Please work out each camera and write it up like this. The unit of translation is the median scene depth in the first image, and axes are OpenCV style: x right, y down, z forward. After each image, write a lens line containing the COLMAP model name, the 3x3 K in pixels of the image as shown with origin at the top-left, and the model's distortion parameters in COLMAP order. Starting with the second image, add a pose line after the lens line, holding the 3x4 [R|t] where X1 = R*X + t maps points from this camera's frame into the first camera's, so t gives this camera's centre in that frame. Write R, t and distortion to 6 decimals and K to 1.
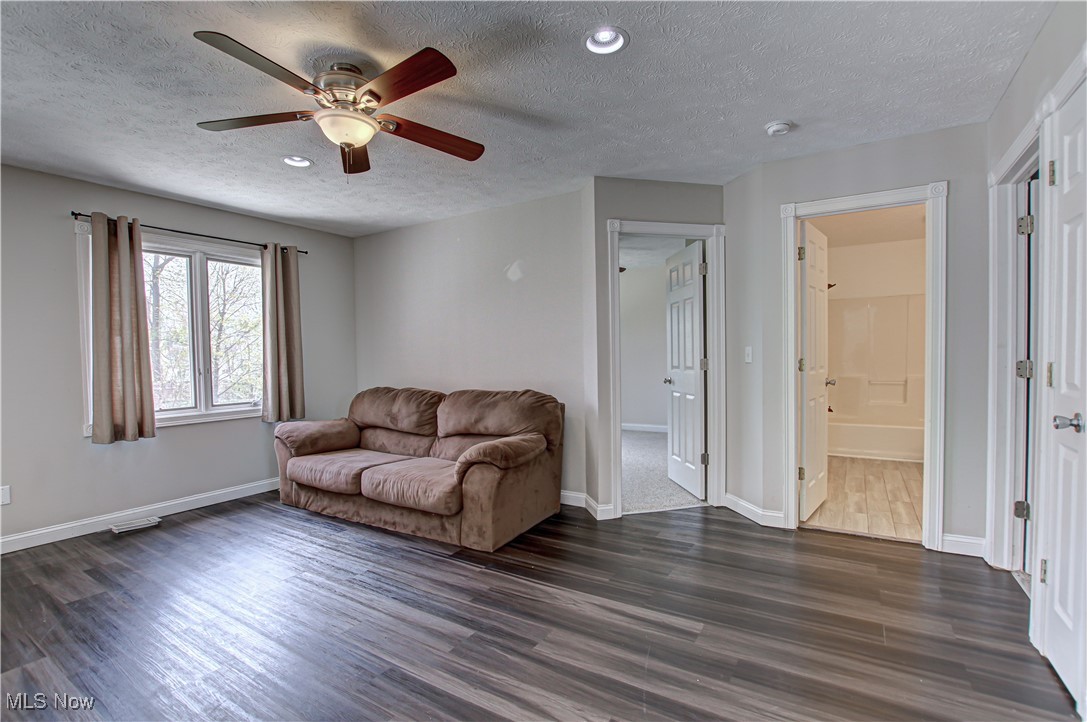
lens RADIAL K [[514.8, 0, 542.9], [0, 514.8, 368.1], [0, 0, 1]] dist [-0.018800, -0.000395]
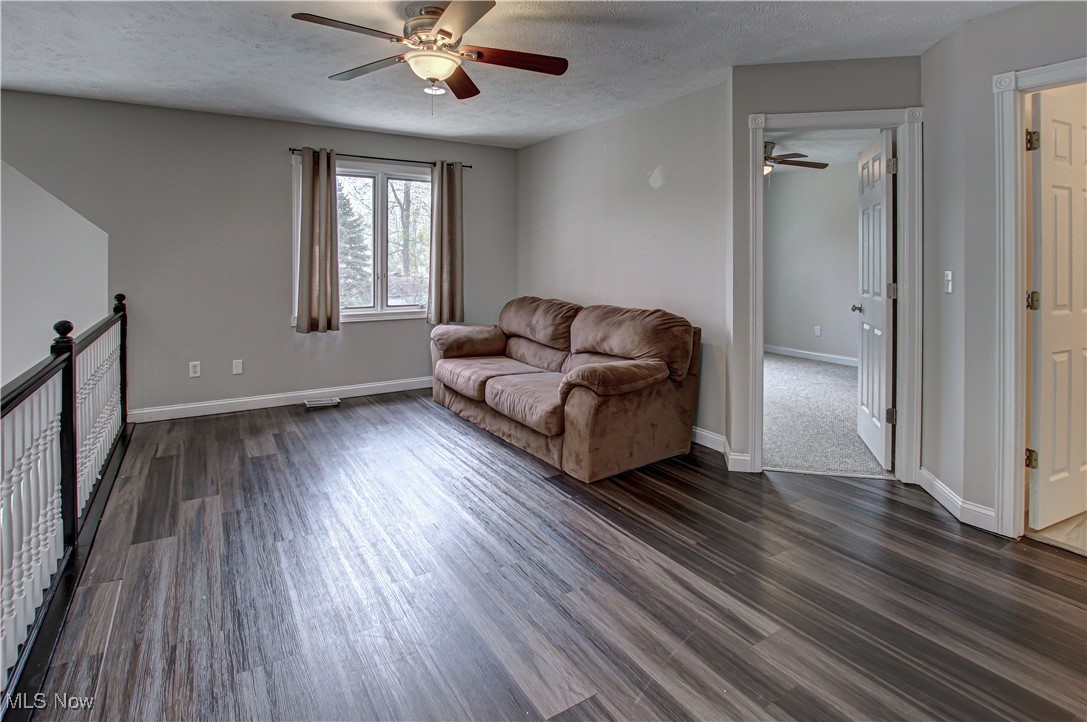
lens RADIAL K [[562.7, 0, 538.3], [0, 562.7, 251.6], [0, 0, 1]] dist [-0.006346, -0.000166]
pose [[0.895015, 0.017340, -0.445700, 0.230808], [-0.031723, 0.999188, -0.024831, -0.029803], [0.444907, 0.036363, 0.894838, 0.024690]]
